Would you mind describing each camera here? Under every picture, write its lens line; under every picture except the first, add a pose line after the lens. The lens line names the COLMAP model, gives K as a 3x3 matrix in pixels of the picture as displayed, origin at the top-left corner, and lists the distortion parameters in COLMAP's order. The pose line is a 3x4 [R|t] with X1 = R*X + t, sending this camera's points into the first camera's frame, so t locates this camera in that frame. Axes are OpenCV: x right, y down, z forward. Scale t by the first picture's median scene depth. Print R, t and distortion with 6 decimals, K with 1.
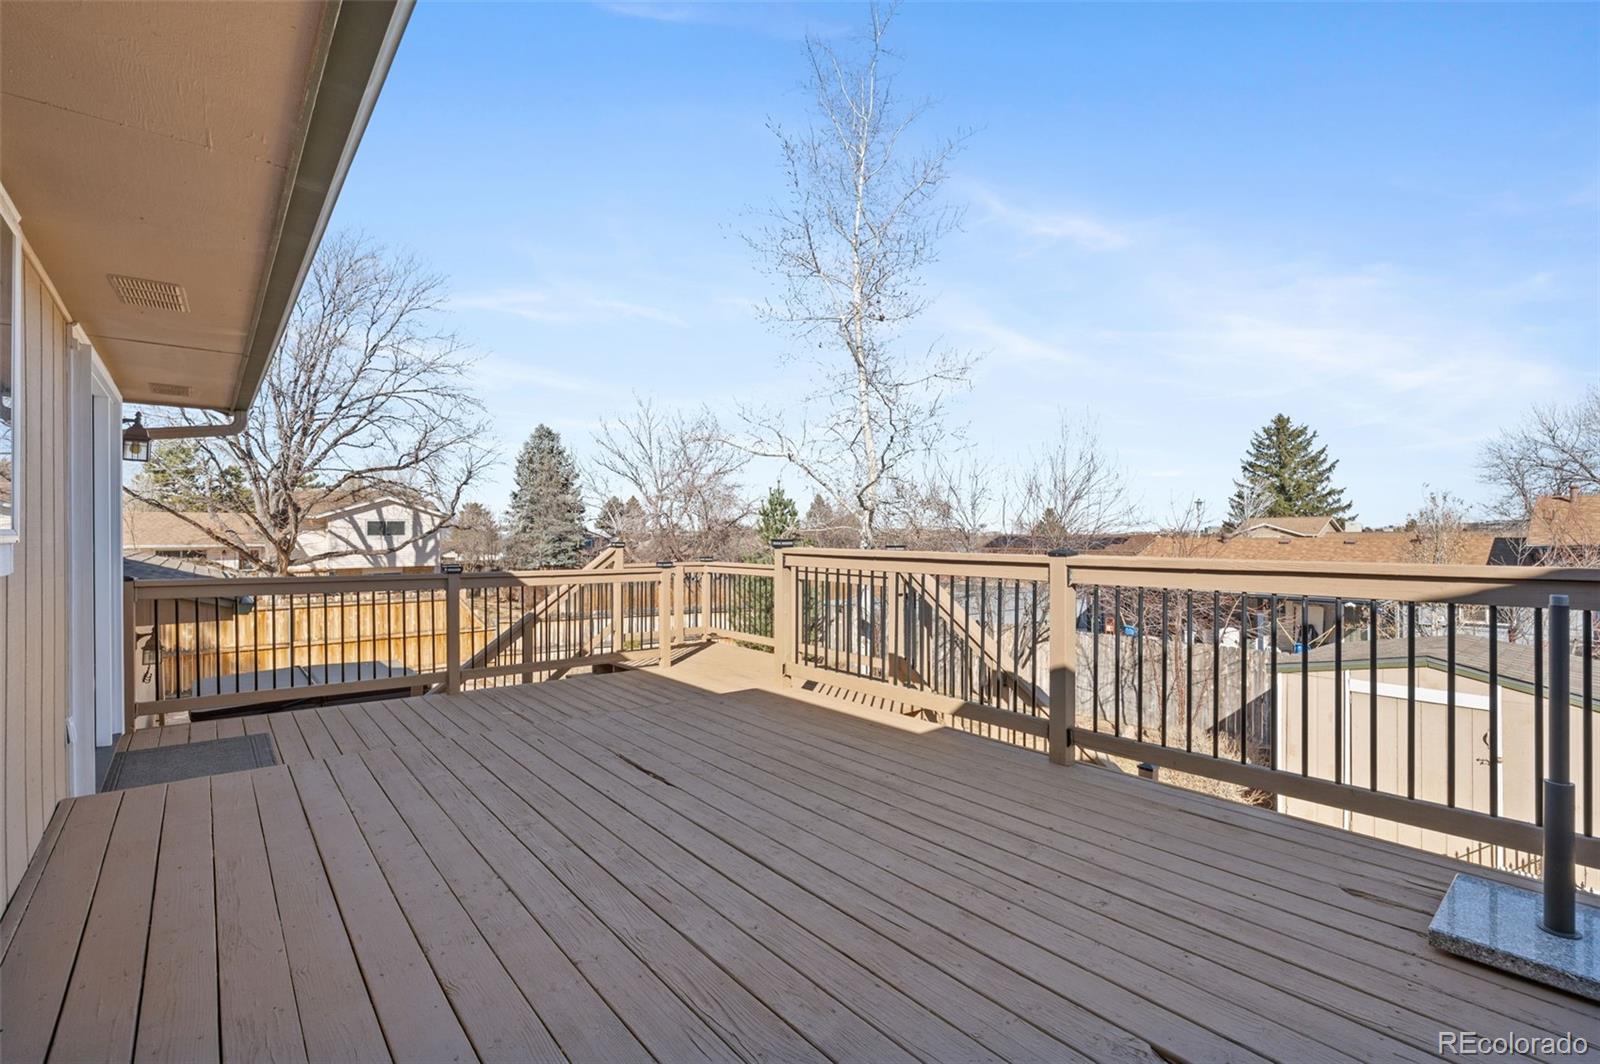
lens RADIAL K [[731.7, 0, 804.1], [0, 731.7, 534.4], [0, 0, 1]] dist [0.001057, 0.000019]
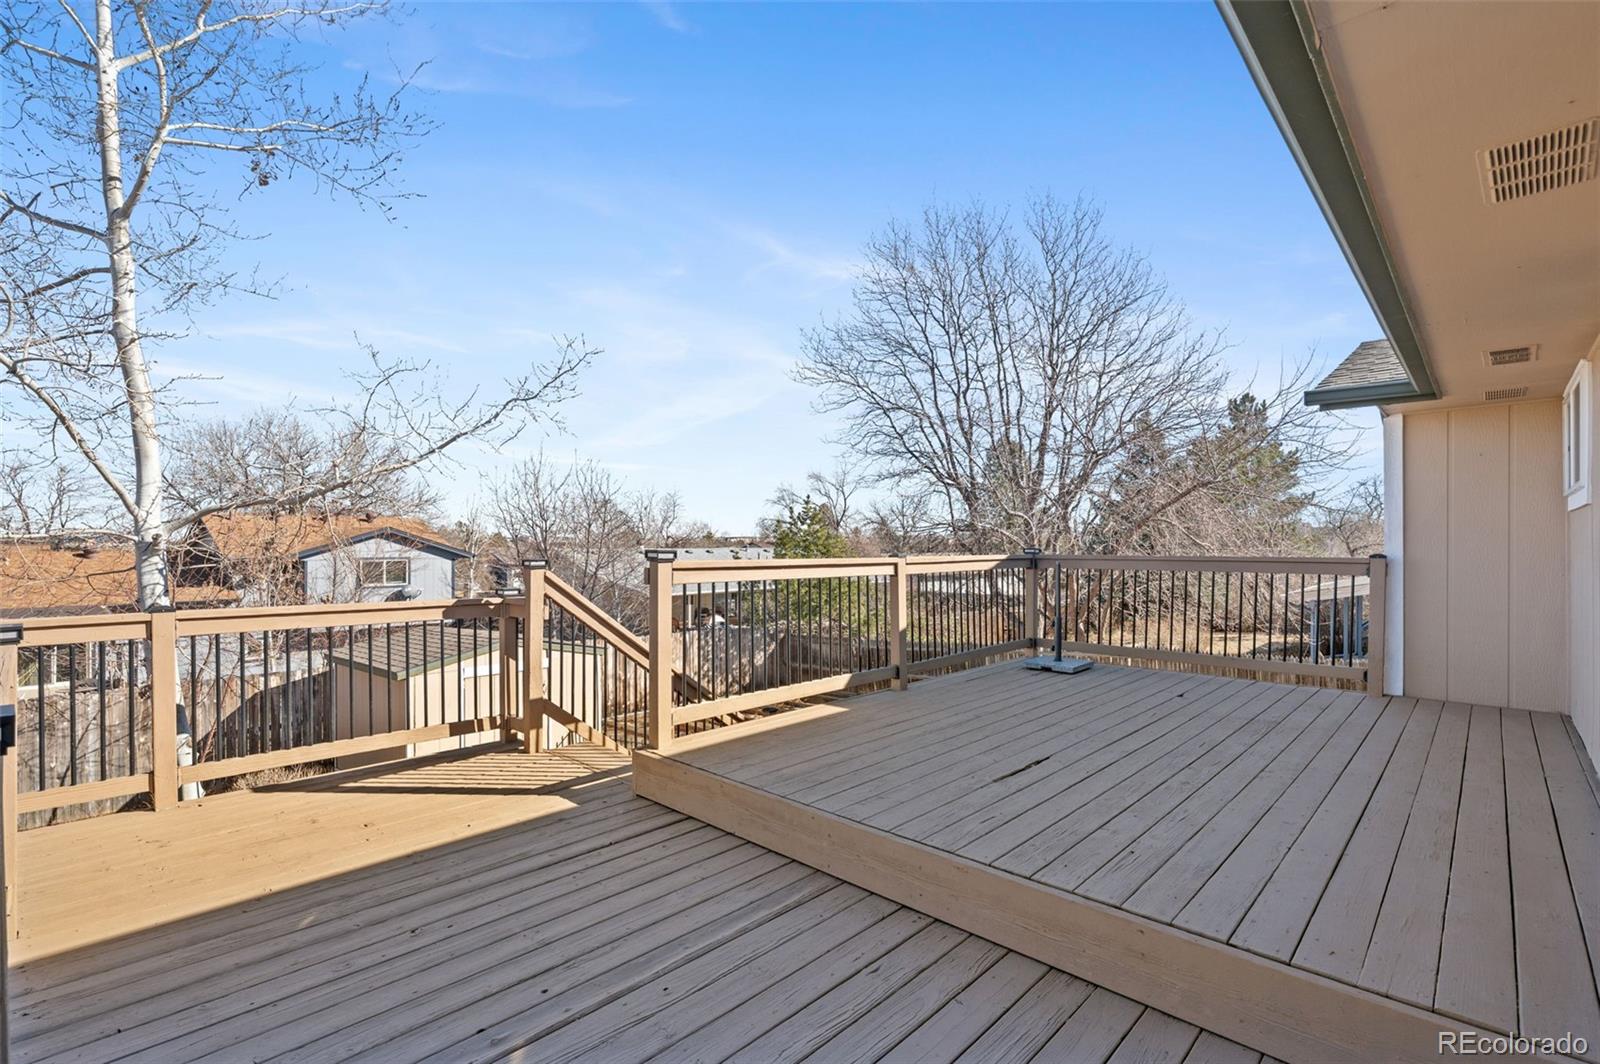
lens RADIAL K [[731.7, 0, 805.3], [0, 731.7, 543.2], [0, 0, 1]] dist [0.001057, 0.000019]
pose [[-0.127437, 0.004309, 0.991837, -1.220724], [0.004895, 0.999981, -0.003715, 0.003190], [-0.991835, 0.004382, -0.127456, 1.448933]]
